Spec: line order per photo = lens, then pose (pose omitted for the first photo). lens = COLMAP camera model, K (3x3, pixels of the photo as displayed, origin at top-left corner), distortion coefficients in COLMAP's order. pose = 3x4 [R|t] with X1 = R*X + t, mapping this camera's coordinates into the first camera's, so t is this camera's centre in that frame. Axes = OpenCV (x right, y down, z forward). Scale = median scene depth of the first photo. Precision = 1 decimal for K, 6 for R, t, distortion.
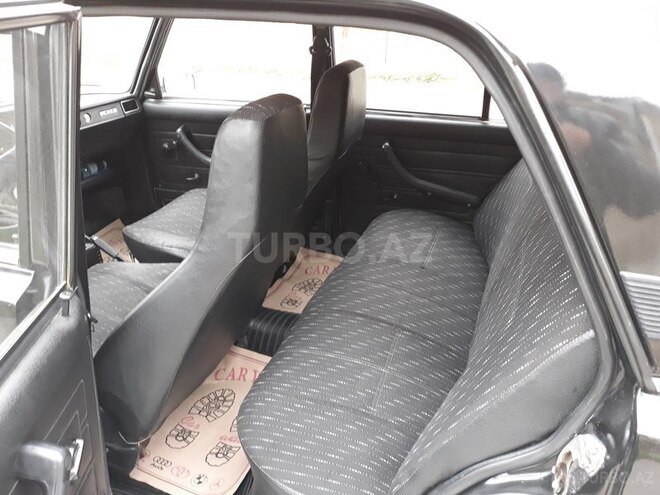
lens RADIAL K [[537.0, 0, 330.0], [0, 537.0, 247.5], [0, 0, 1]] dist [0.058653, -0.137699]
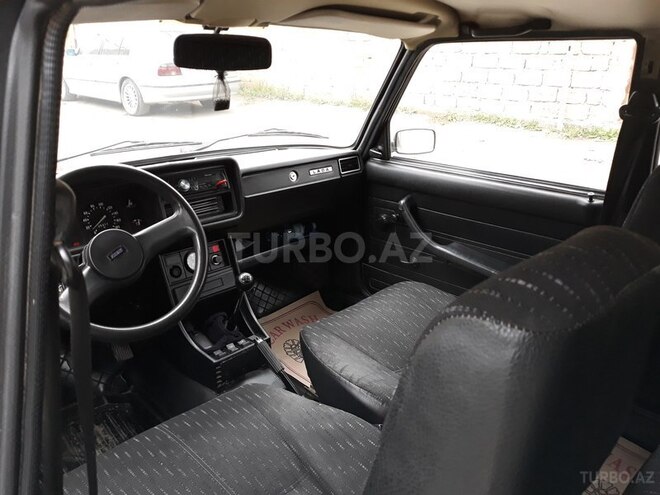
lens RADIAL K [[537.0, 0, 330.0], [0, 537.0, 247.5], [0, 0, 1]] dist [0.058653, -0.137699]
pose [[0.901593, 0.162635, -0.400848, -0.056710], [-0.194697, 0.980036, -0.040286, -0.103696], [0.386294, 0.114366, 0.915258, 0.272467]]
